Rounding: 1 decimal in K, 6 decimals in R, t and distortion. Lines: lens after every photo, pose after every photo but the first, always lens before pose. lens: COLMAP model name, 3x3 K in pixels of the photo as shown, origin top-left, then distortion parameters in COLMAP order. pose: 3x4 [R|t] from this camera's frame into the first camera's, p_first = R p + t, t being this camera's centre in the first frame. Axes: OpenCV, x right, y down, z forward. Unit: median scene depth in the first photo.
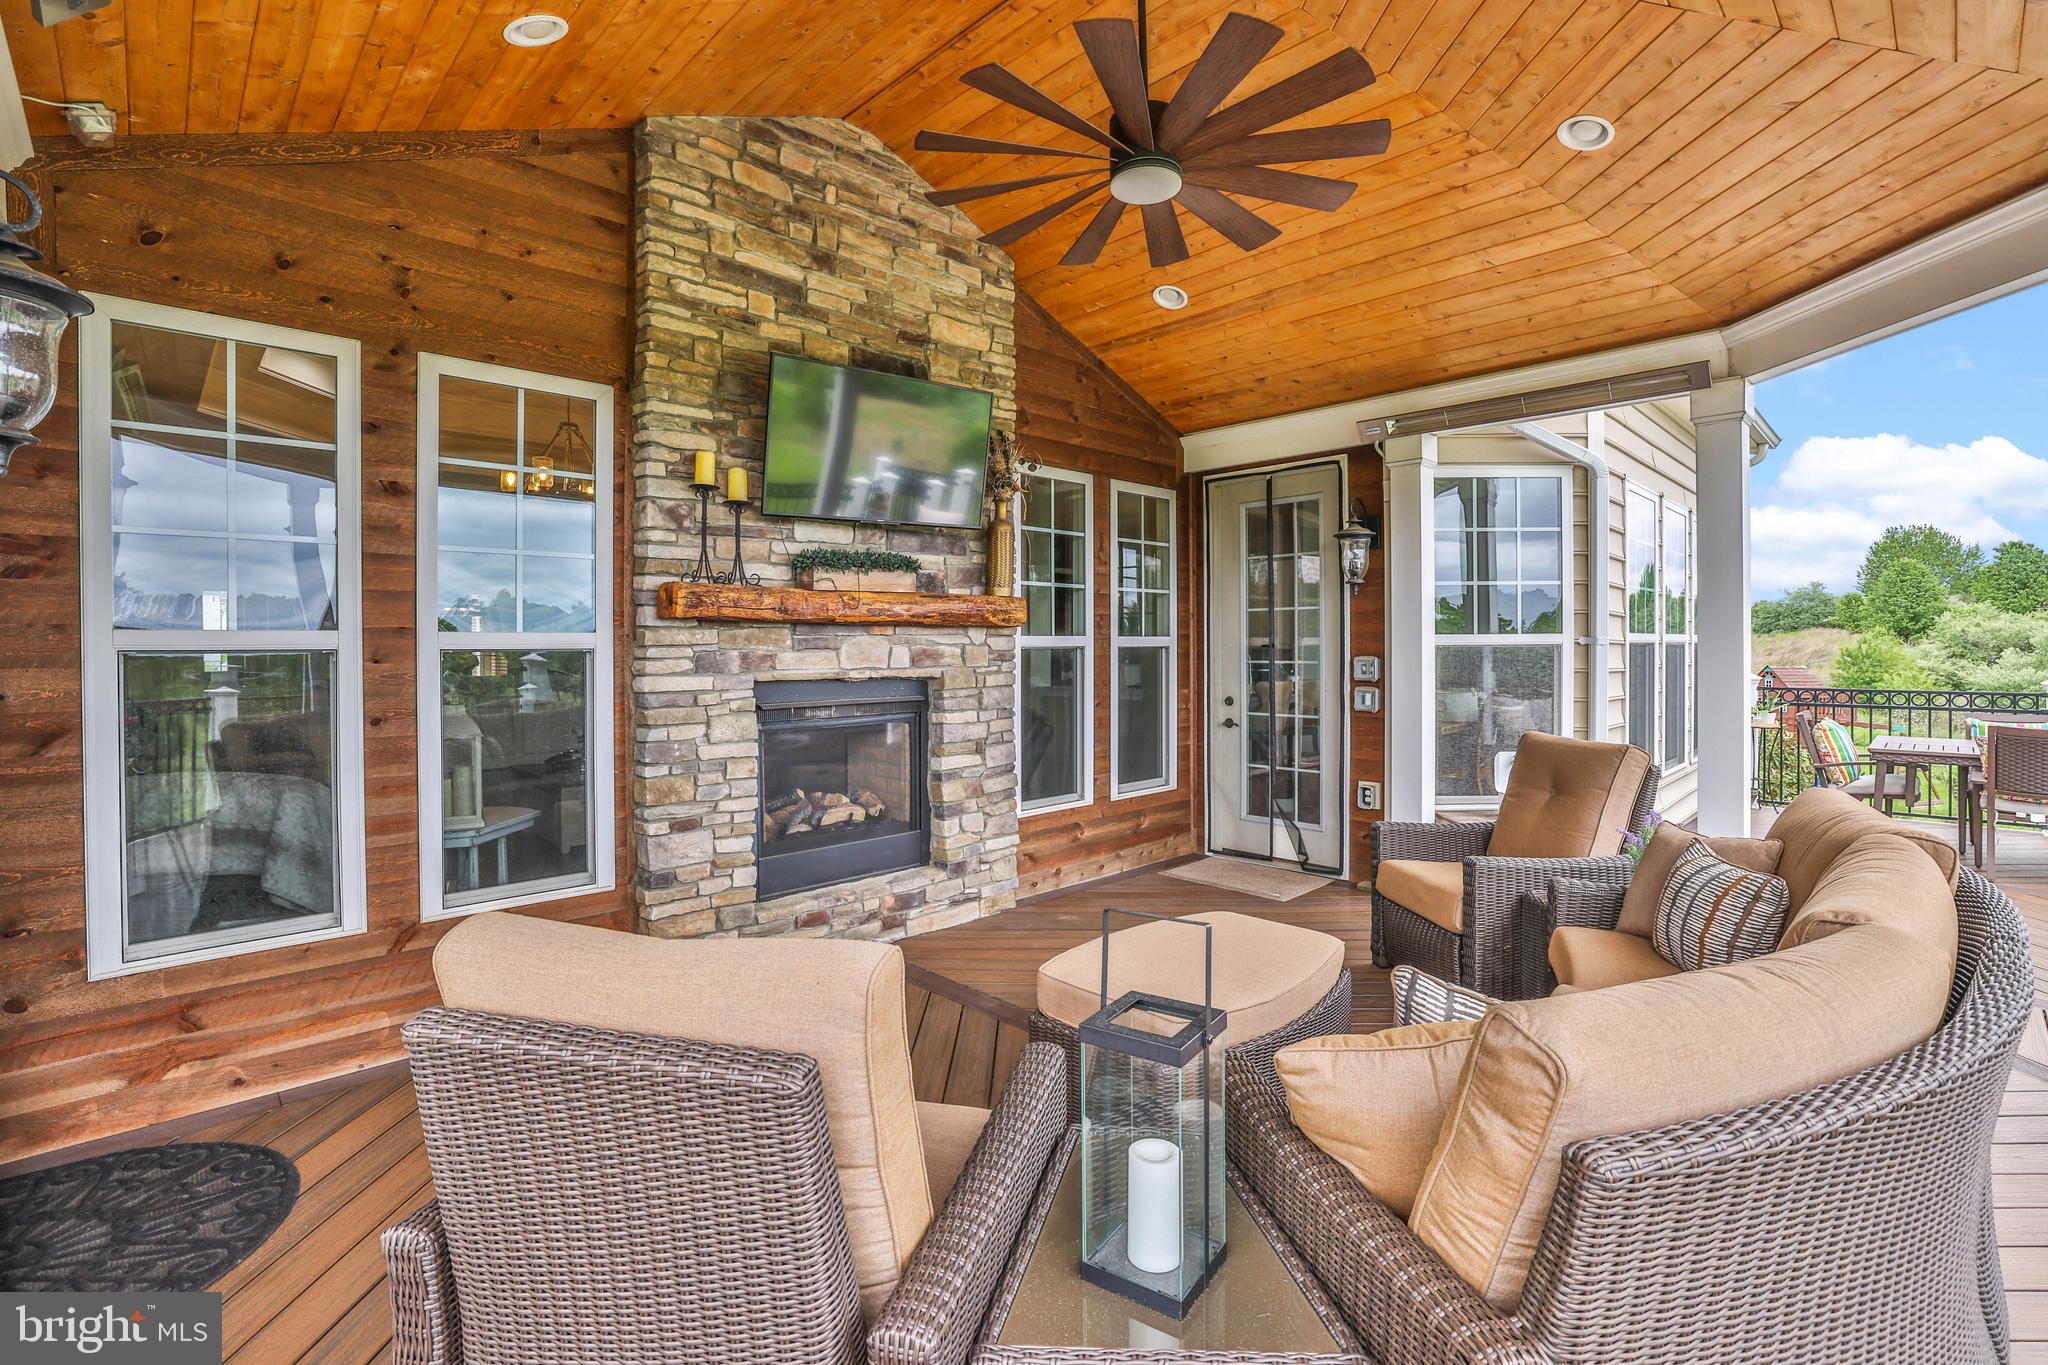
lens RADIAL K [[921.1, 0, 977.9], [0, 921.1, 677.5], [0, 0, 1]] dist [-0.026446, 0.000238]
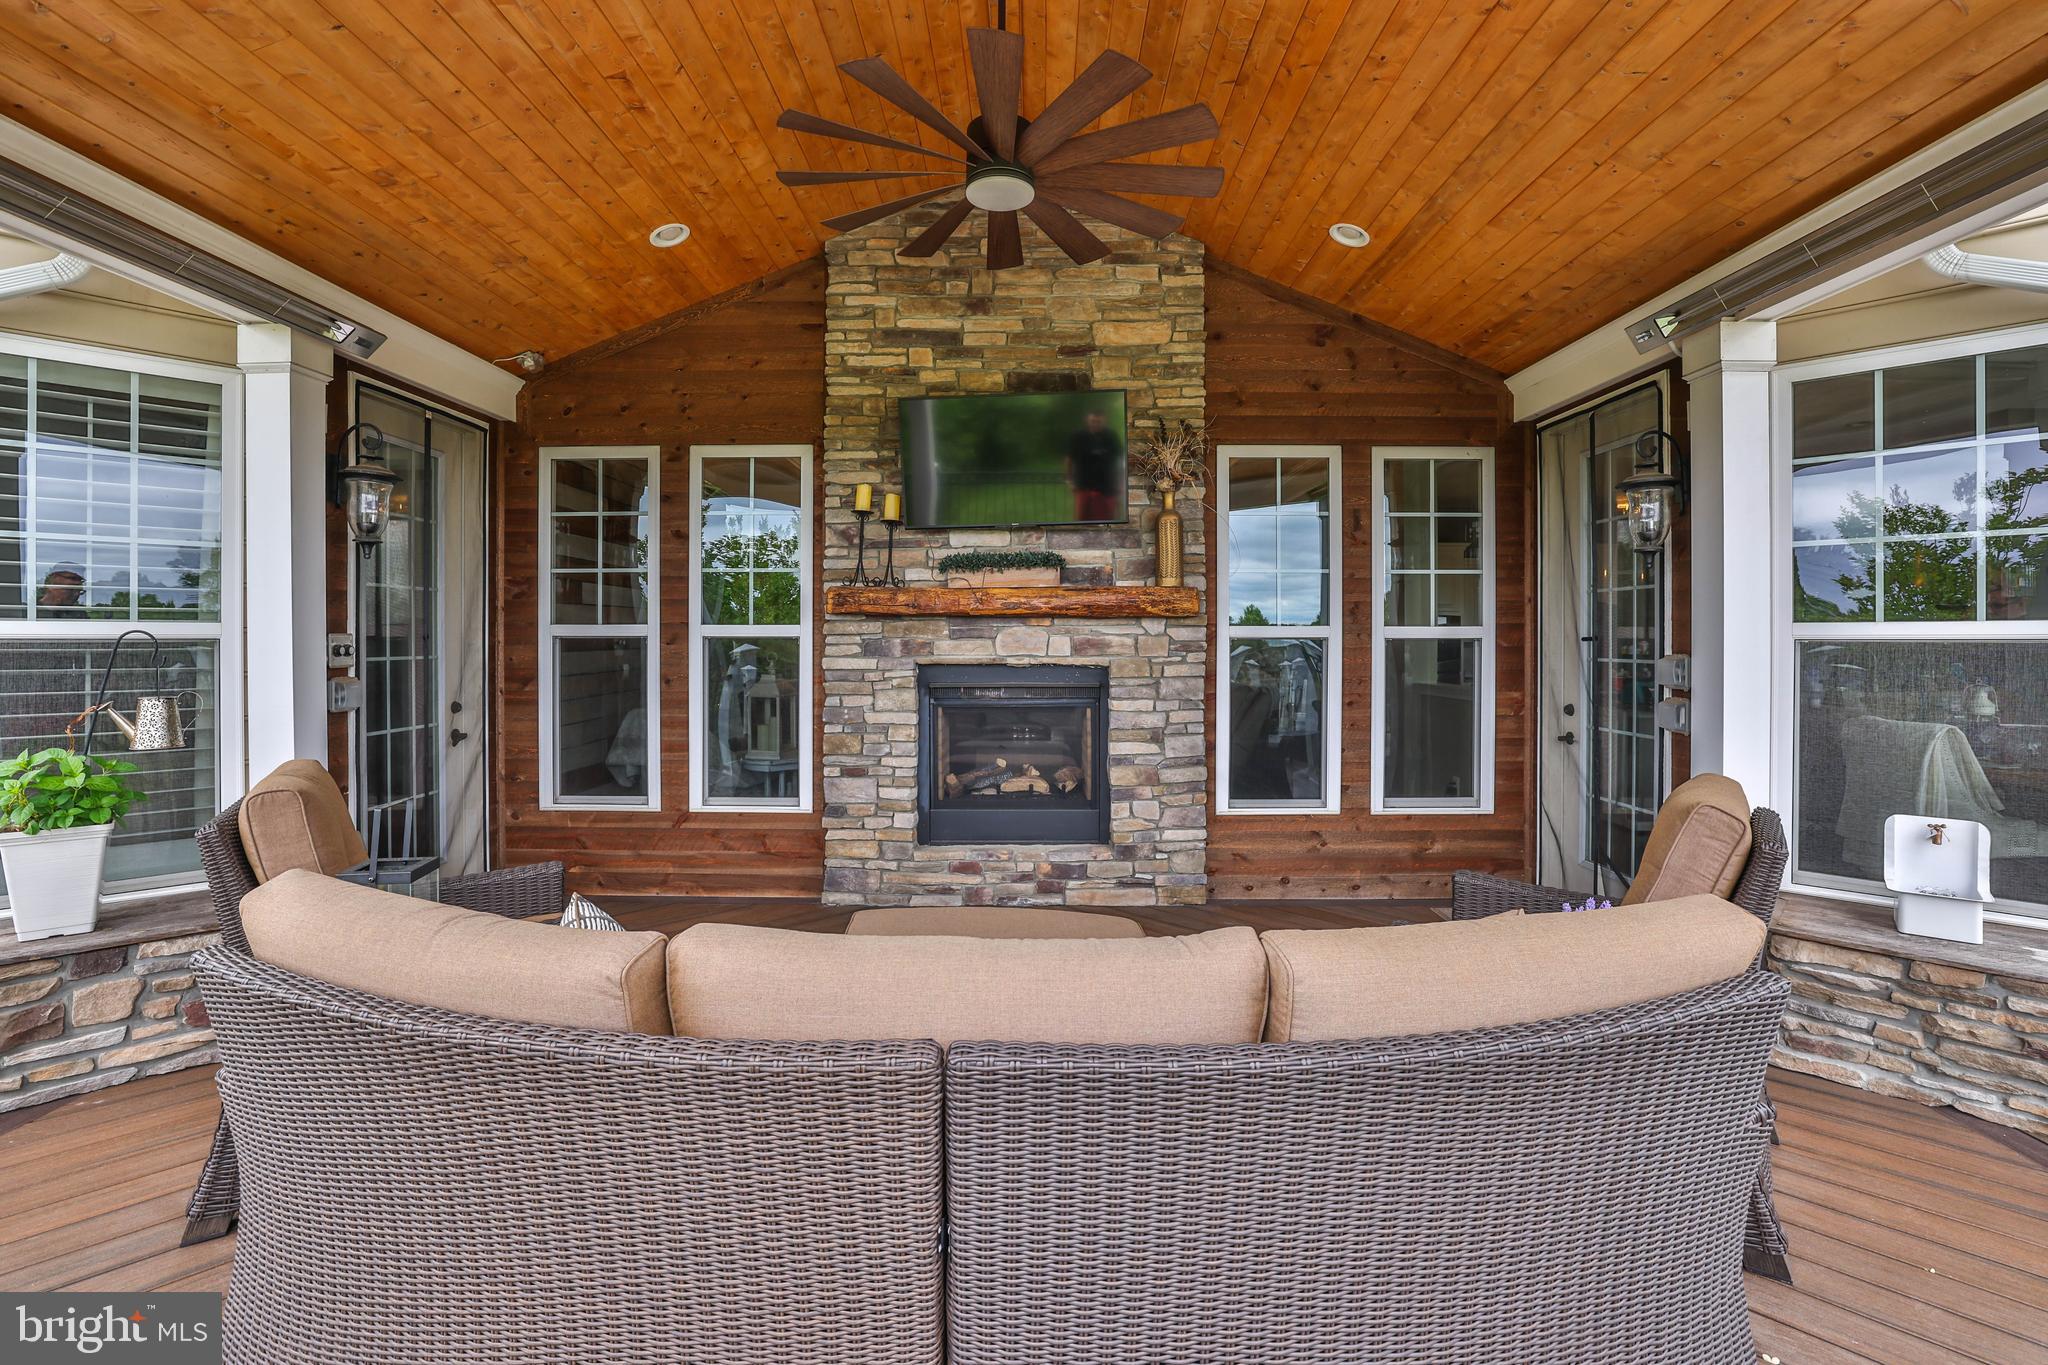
lens RADIAL K [[898.0, 0, 1024.9], [0, 898.0, 668.4], [0, 0, 1]] dist [-0.041571, 0.014724]
pose [[0.731991, 0.028752, -0.680708, 0.666734], [-0.027645, 0.999540, 0.012491, -0.008562], [0.680753, 0.009675, 0.732449, 0.213008]]
